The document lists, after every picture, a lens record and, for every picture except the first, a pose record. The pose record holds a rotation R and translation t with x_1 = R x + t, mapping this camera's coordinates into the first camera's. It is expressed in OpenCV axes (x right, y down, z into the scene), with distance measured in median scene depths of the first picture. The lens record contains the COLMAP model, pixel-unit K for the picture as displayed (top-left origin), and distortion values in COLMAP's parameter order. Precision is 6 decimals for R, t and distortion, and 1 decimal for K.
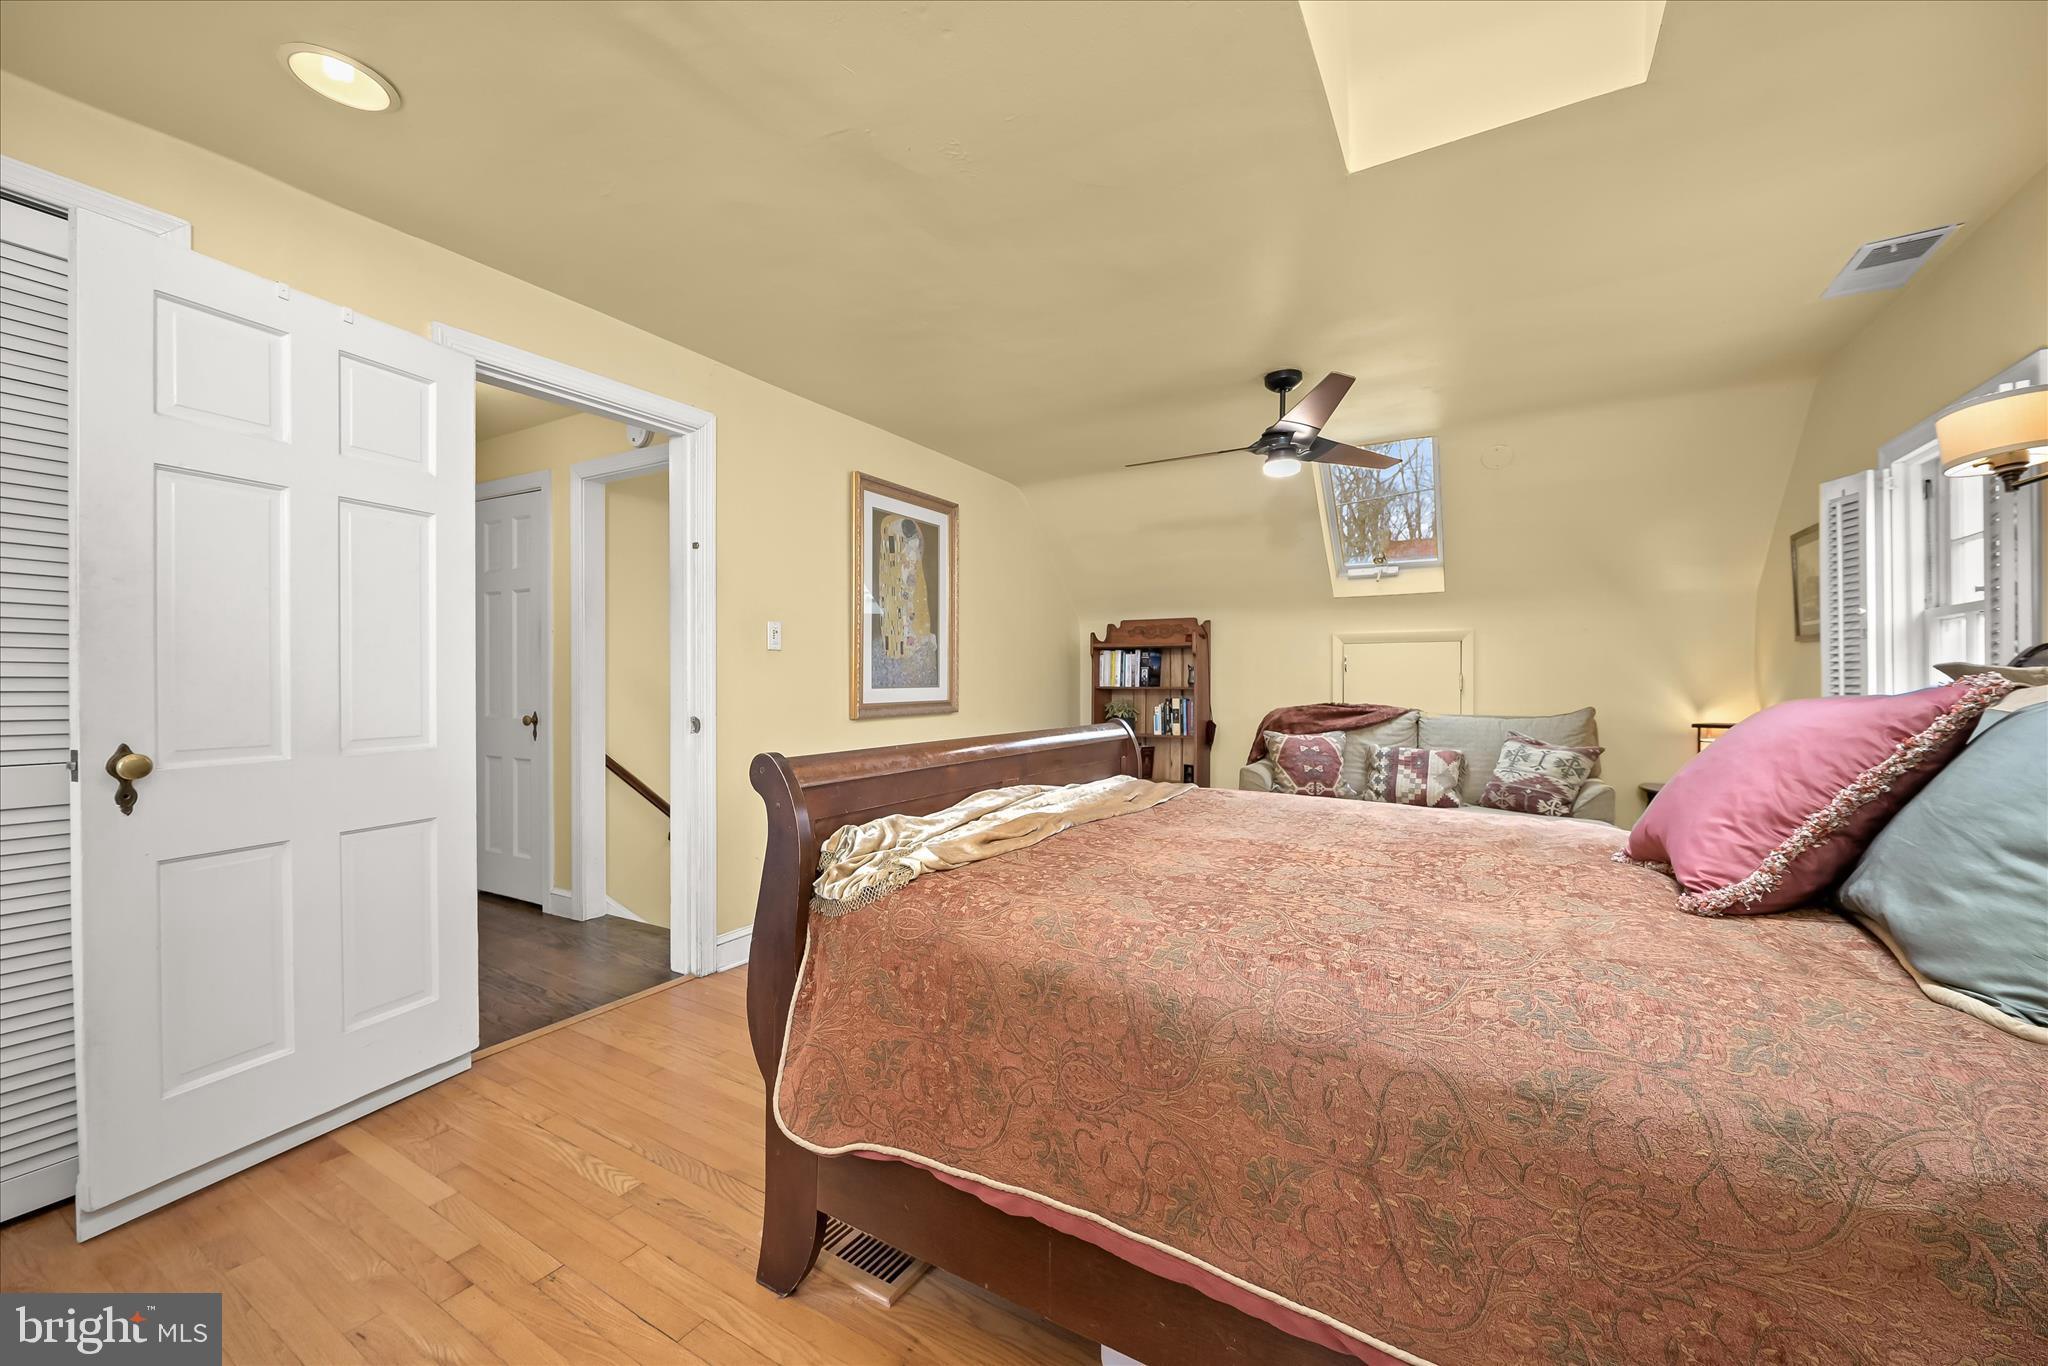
lens RADIAL K [[804.4, 0, 1024.1], [0, 804.4, 690.5], [0, 0, 1]] dist [-0.002006, -0.000221]
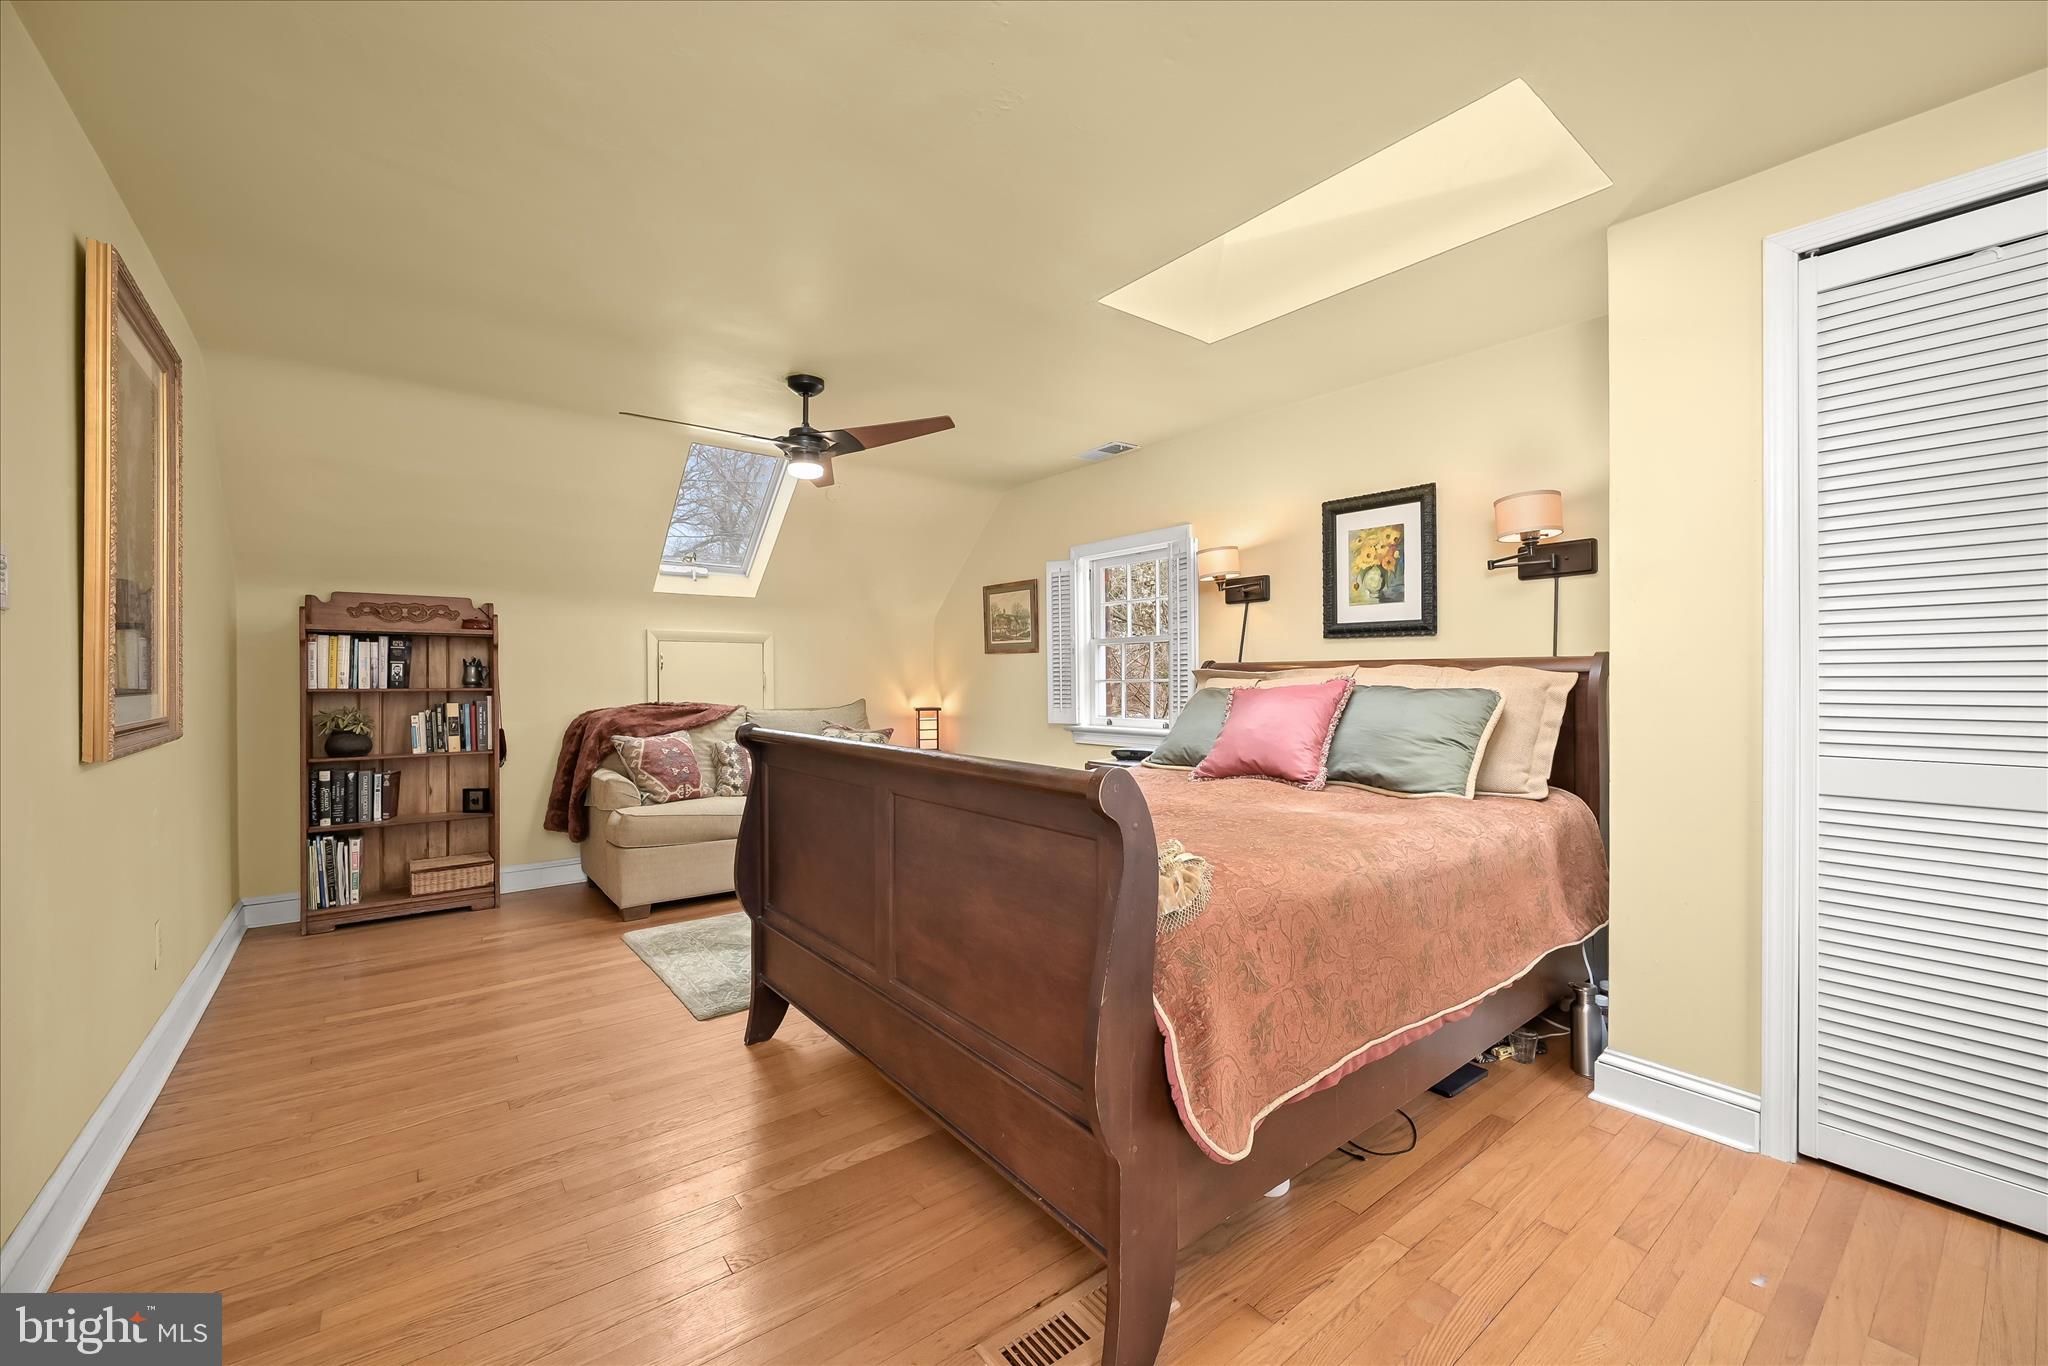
lens RADIAL K [[804.4, 0, 1024.1], [0, 804.4, 690.5], [0, 0, 1]] dist [-0.002006, -0.000221]
pose [[0.361823, -0.016562, 0.932100, -0.349867], [0.014197, 0.999824, 0.012255, -0.004140], [-0.932139, 0.008799, 0.361994, 0.245289]]
